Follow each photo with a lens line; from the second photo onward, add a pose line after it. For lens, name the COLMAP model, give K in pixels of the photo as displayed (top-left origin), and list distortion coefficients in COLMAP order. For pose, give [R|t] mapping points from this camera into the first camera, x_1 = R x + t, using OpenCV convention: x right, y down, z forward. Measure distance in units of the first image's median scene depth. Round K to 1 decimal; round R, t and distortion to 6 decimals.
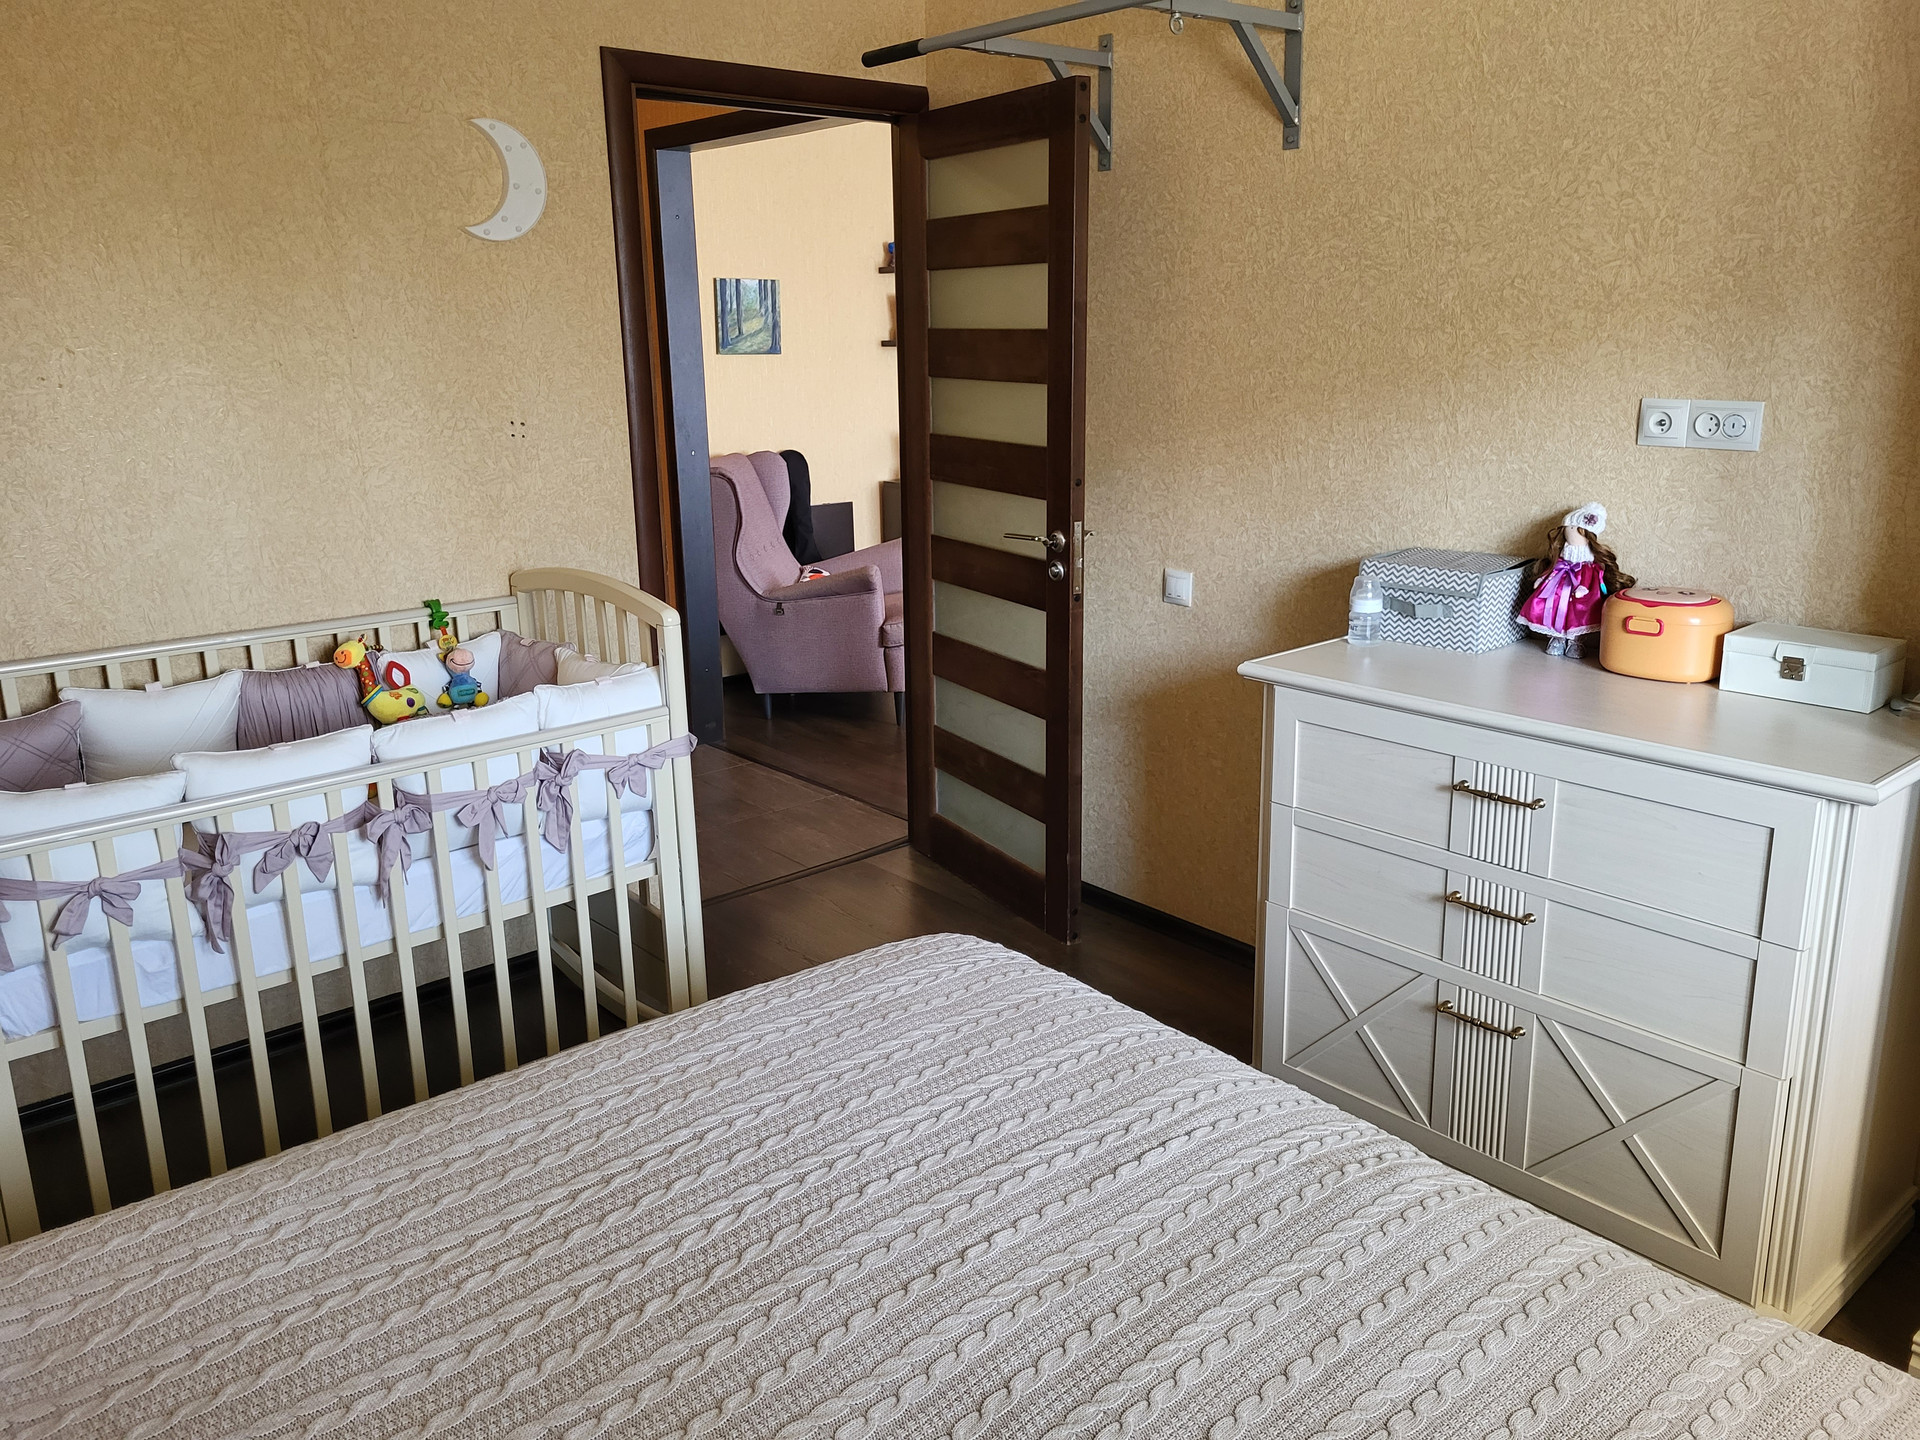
lens RADIAL K [[1457.1, 0, 966.8], [0, 1457.1, 701.3], [0, 0, 1]] dist [0.033695, -0.007365]
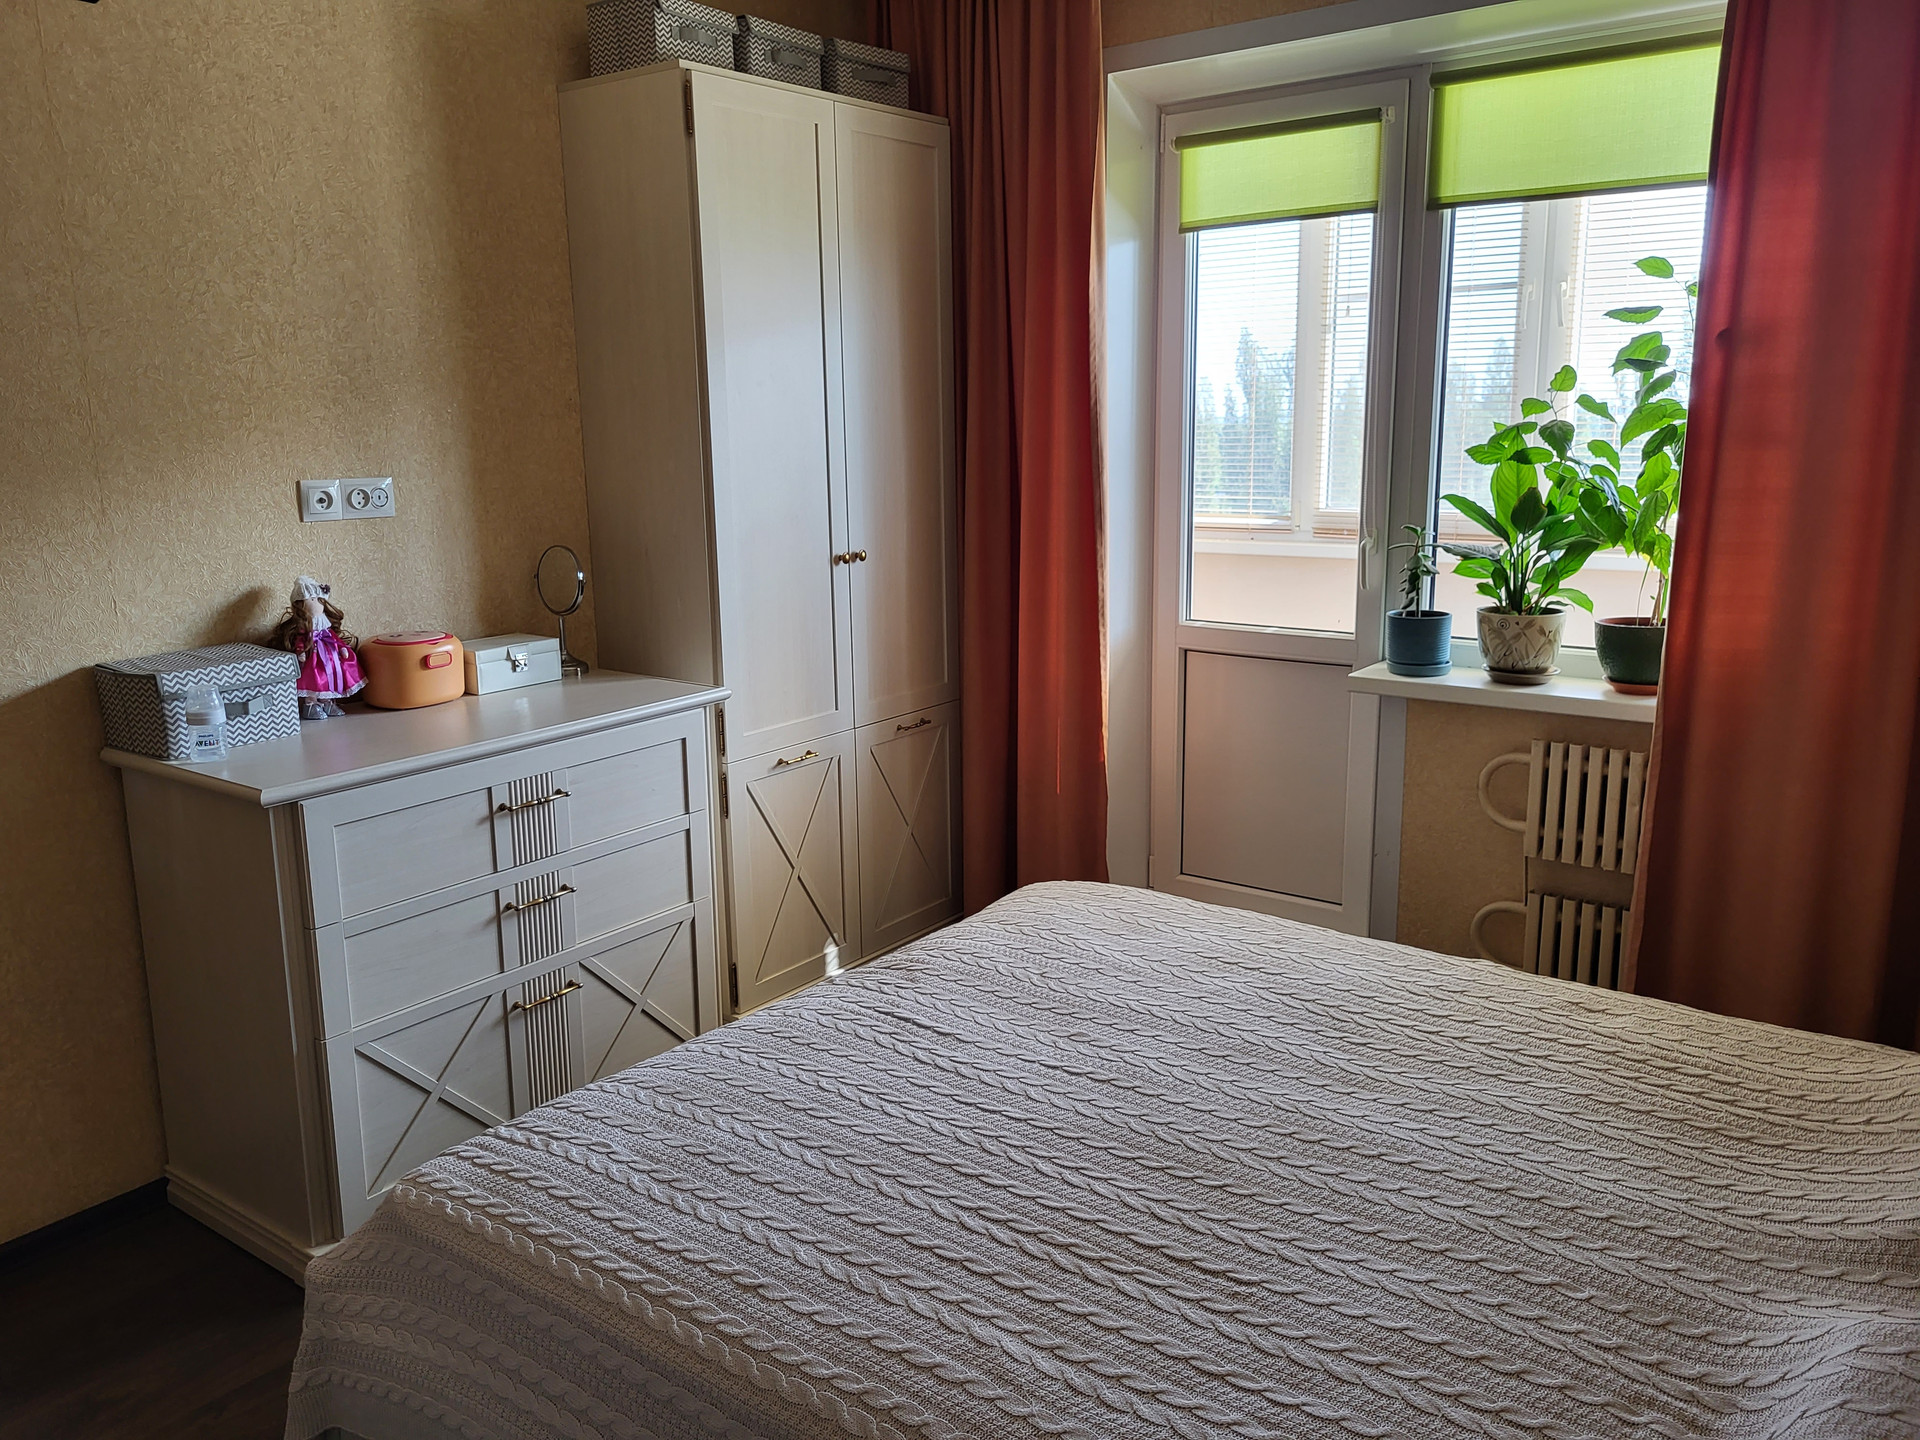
lens RADIAL K [[1457.1, 0, 963.1], [0, 1457.1, 714.1], [0, 0, 1]] dist [0.033695, -0.007365]
pose [[-0.219296, -0.187450, 0.957482, -0.782657], [0.258800, 0.935039, 0.242330, -0.186570], [-0.940708, 0.300938, -0.156539, 0.779574]]
